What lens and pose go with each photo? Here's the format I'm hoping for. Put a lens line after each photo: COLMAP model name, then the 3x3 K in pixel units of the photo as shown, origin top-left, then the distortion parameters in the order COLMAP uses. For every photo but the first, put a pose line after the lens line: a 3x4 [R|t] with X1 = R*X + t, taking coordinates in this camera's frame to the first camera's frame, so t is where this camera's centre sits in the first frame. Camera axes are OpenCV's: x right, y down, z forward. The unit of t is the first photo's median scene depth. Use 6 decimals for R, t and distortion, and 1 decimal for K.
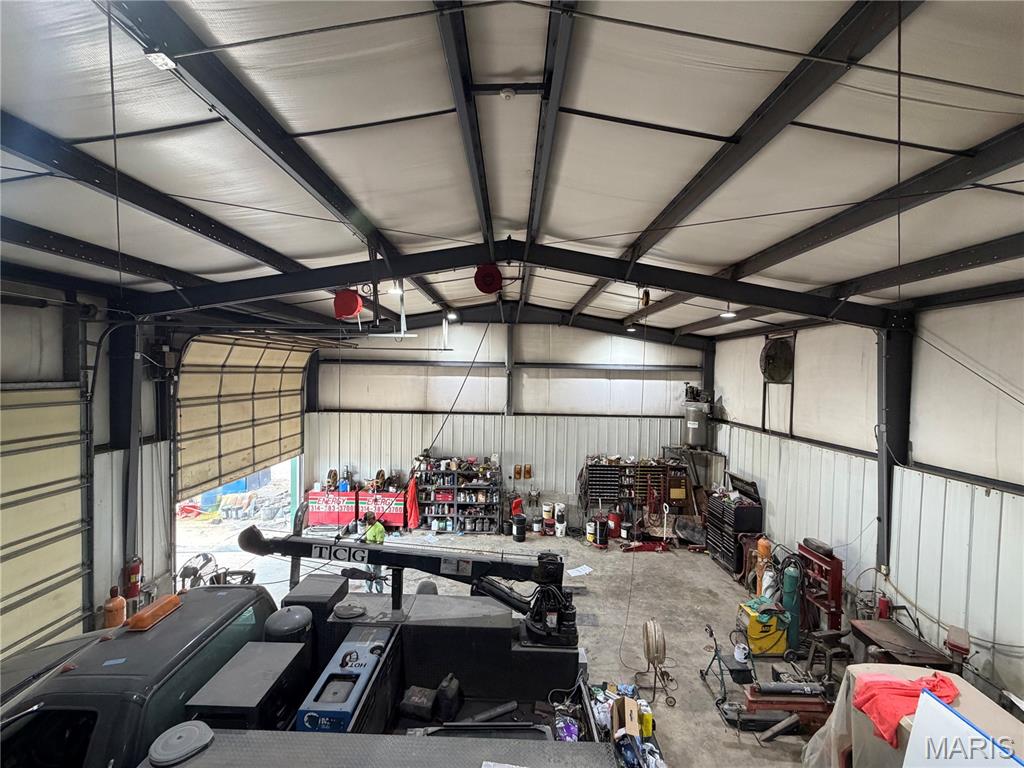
lens RADIAL K [[409.8, 0, 509.7], [0, 409.8, 382.3], [0, 0, 1]] dist [0.000964, 0.000207]
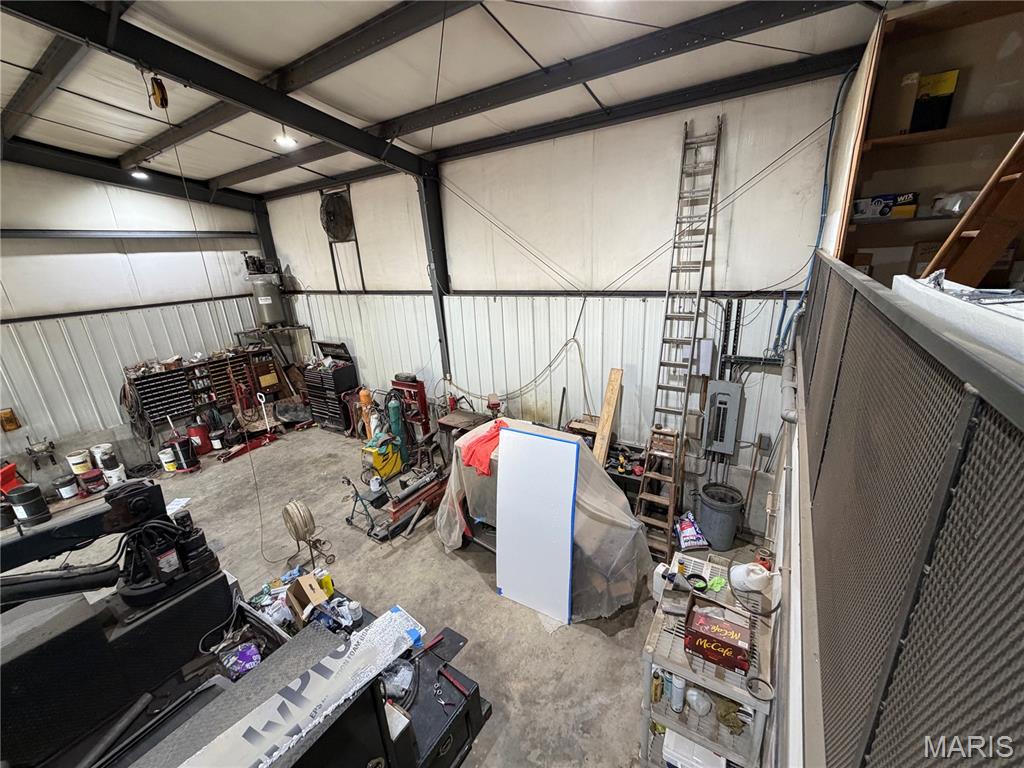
lens RADIAL K [[409.8, 0, 511.3], [0, 409.8, 380.5], [0, 0, 1]] dist [0.000964, 0.000207]
pose [[0.541278, -0.300866, 0.785174, -0.017173], [0.088185, 0.948955, 0.302833, 0.062858], [-0.836207, -0.094676, 0.540180, 0.082992]]
